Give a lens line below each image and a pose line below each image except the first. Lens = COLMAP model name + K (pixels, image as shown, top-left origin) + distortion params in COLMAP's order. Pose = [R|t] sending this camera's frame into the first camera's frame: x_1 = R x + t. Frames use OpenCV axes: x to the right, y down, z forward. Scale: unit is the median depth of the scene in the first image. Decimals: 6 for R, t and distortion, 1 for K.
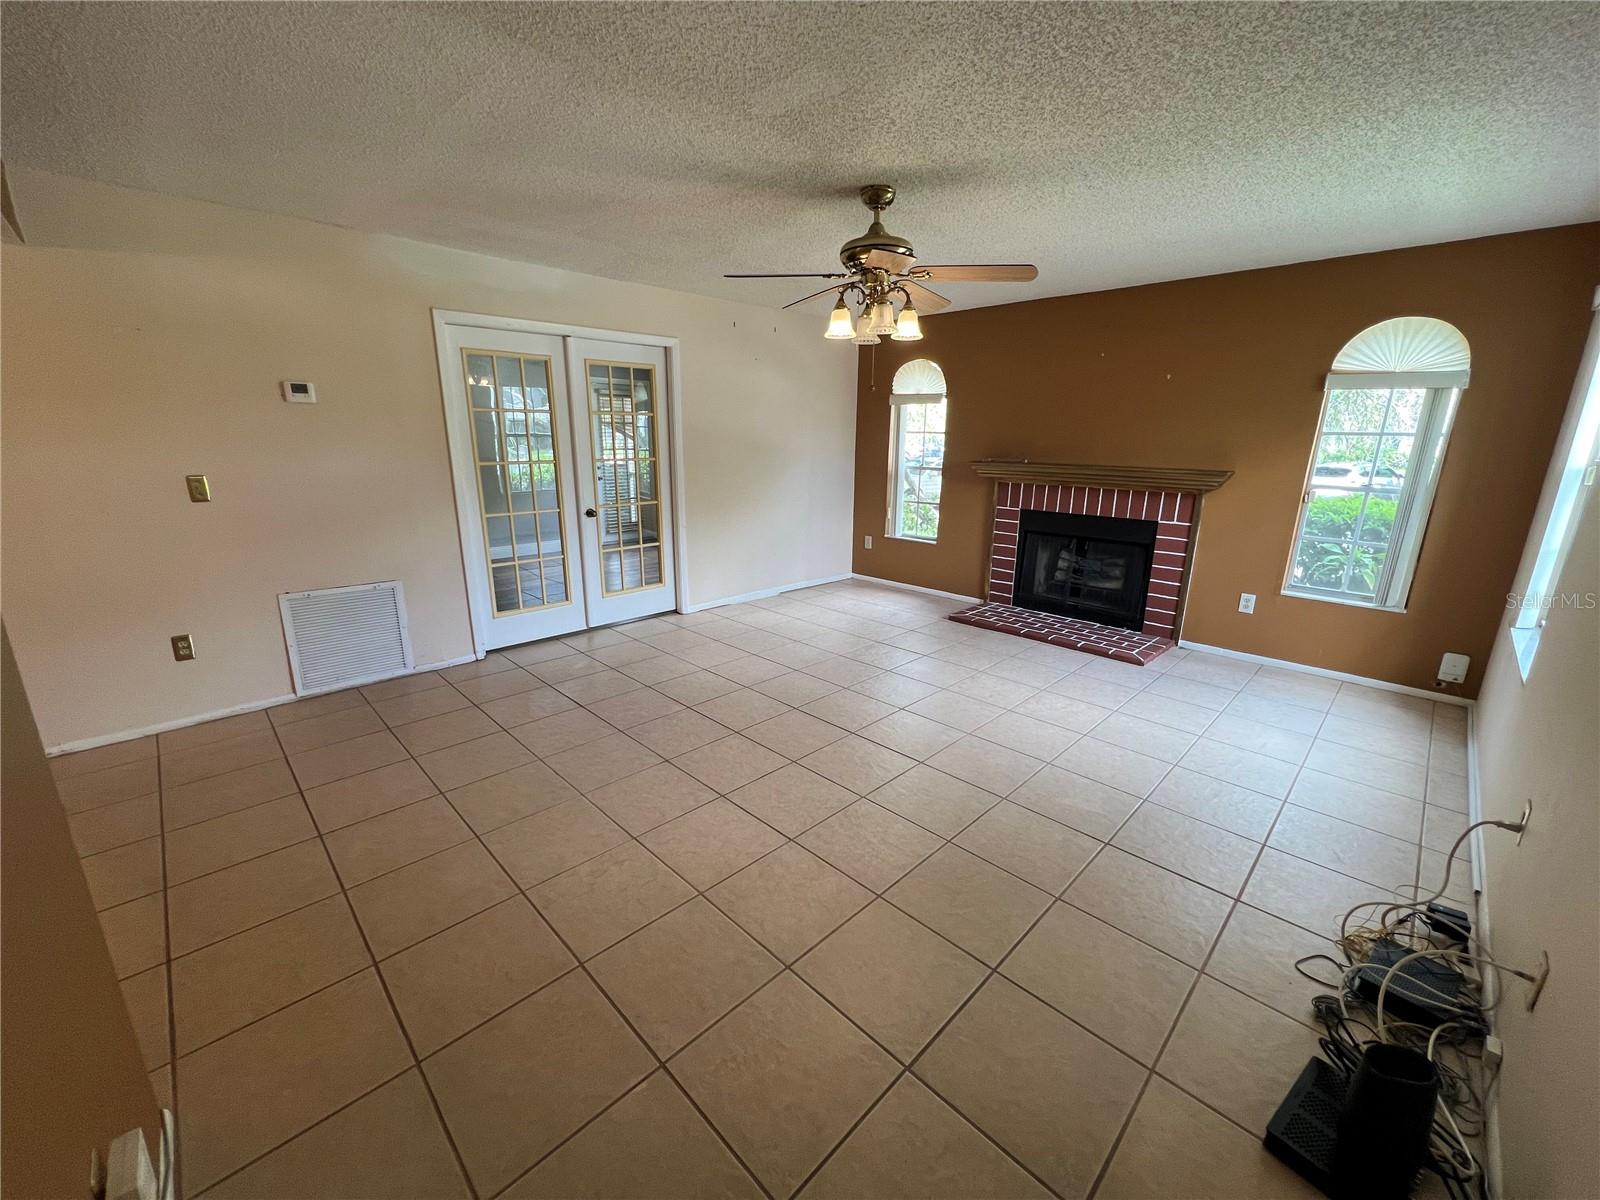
lens RADIAL K [[638.6, 0, 802.6], [0, 638.6, 603.1], [0, 0, 1]] dist [-0.001368, -0.000075]
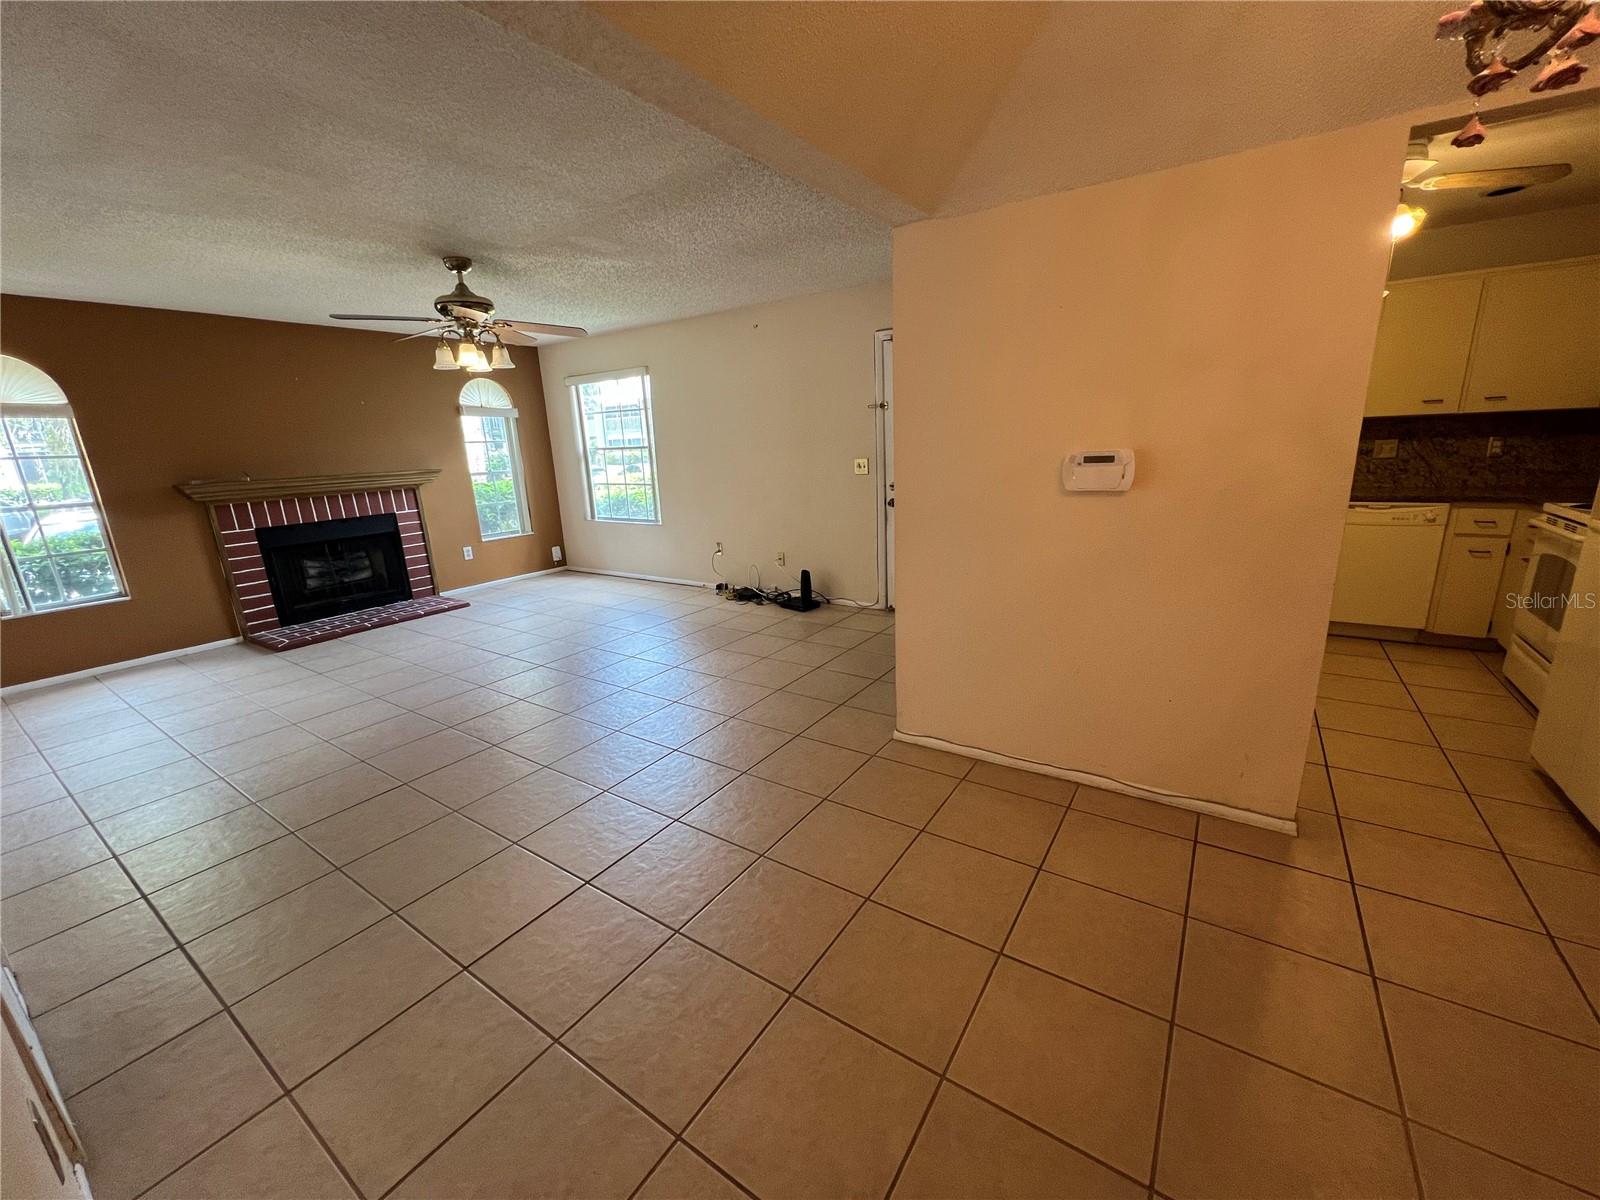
lens RADIAL K [[638.6, 0, 802.6], [0, 638.6, 603.1], [0, 0, 1]] dist [-0.001368, -0.000075]
pose [[-0.199494, -0.246110, 0.948489, -0.914914], [0.289889, 0.909797, 0.297042, -0.108921], [-0.936038, 0.334215, -0.110155, 0.437554]]
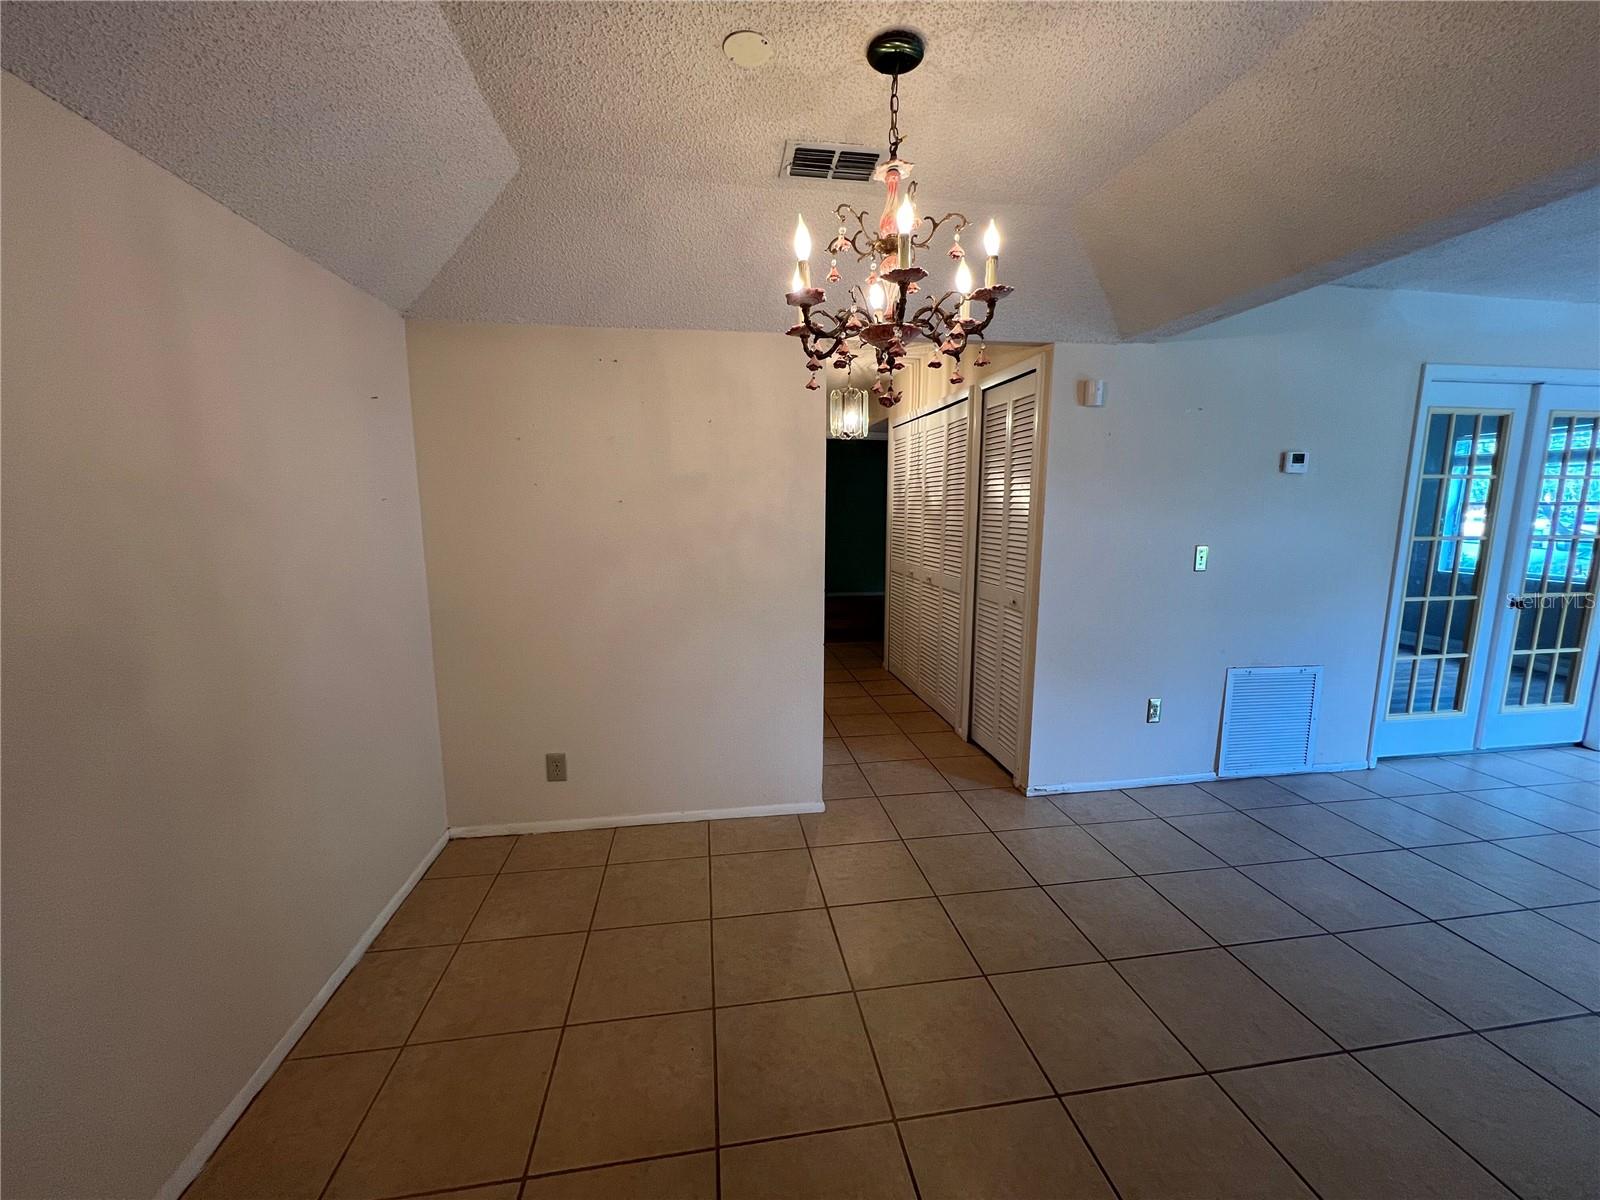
lens RADIAL K [[642.0, 0, 800.0], [0, 642.0, 600.0], [0, 0, 1]] dist [-0.002678, 0.000678]
pose [[0.811235, 0.077965, -0.579500, -0.613954], [-0.144053, 0.987172, -0.068847, 0.034605], [0.566698, 0.139330, 0.812059, -0.128744]]
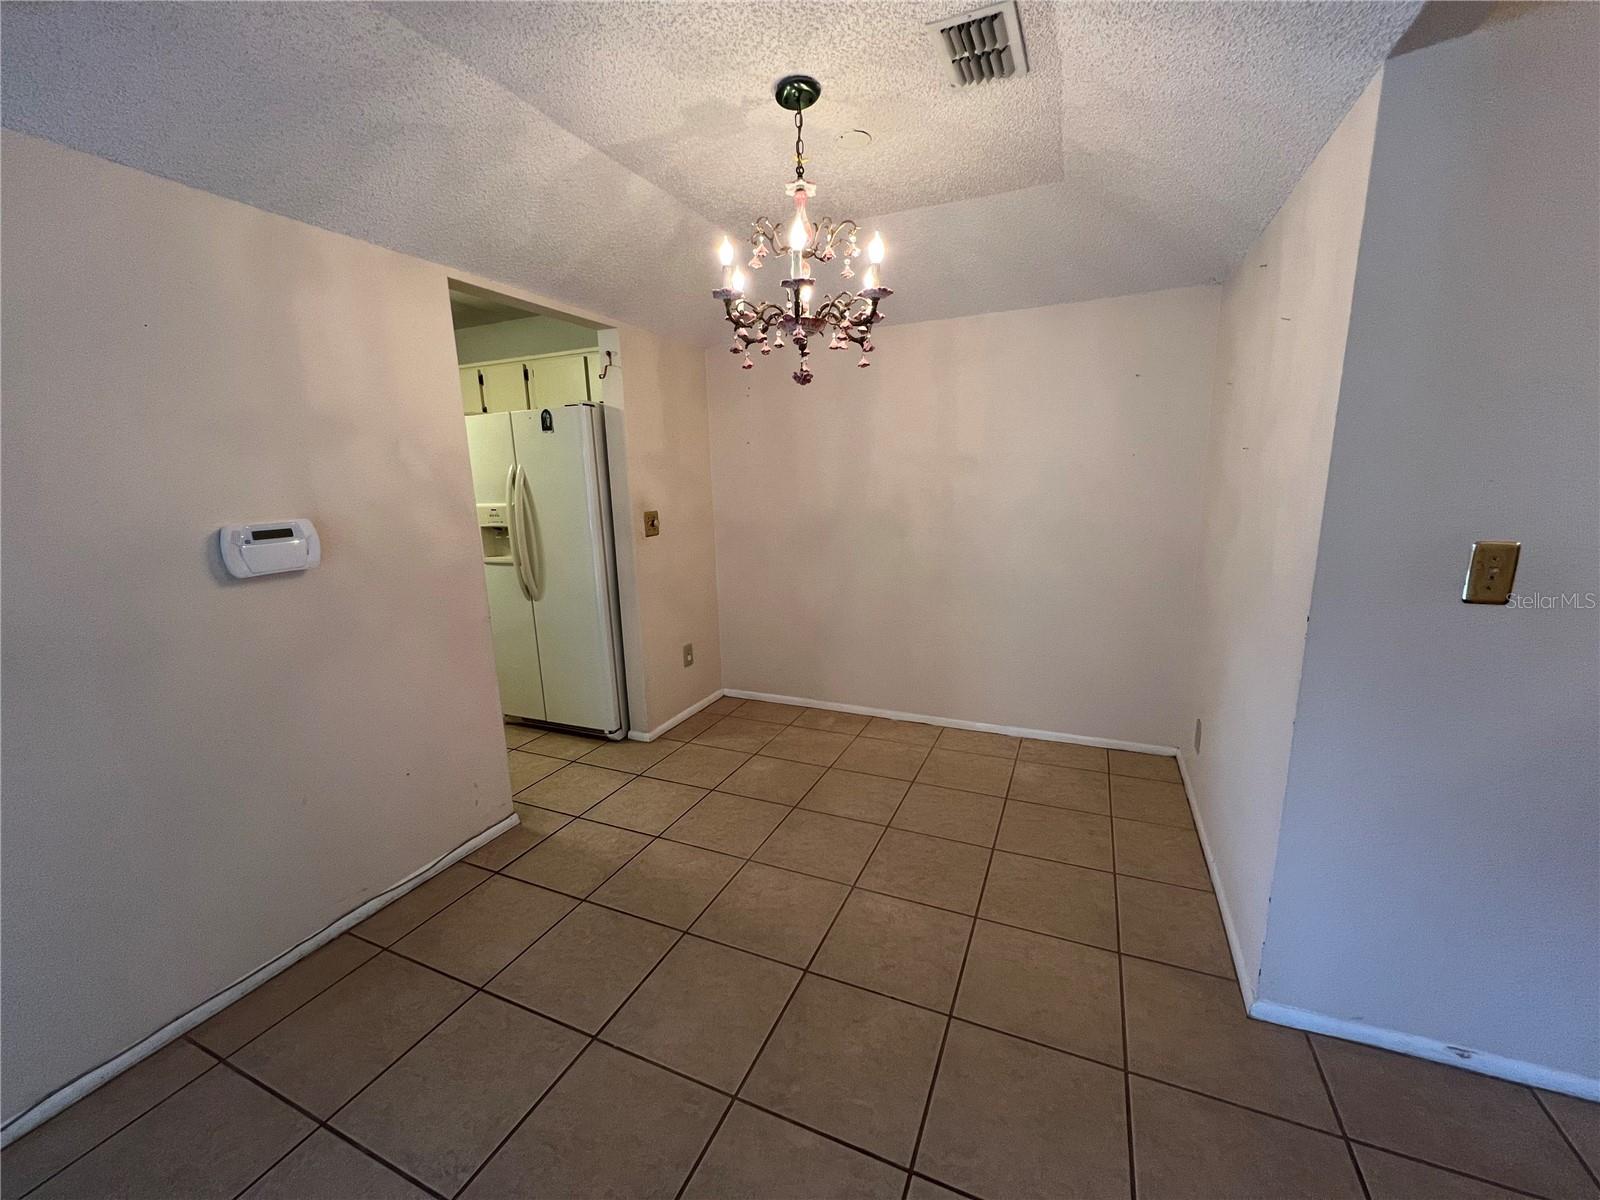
lens RADIAL K [[638.6, 0, 802.6], [0, 638.6, 603.1], [0, 0, 1]] dist [-0.001368, -0.000075]
pose [[-0.930669, 0.086146, -0.355575, -0.618704], [-0.078381, 0.902372, 0.423769, -0.151539], [0.357367, 0.422259, -0.833058, 0.596835]]
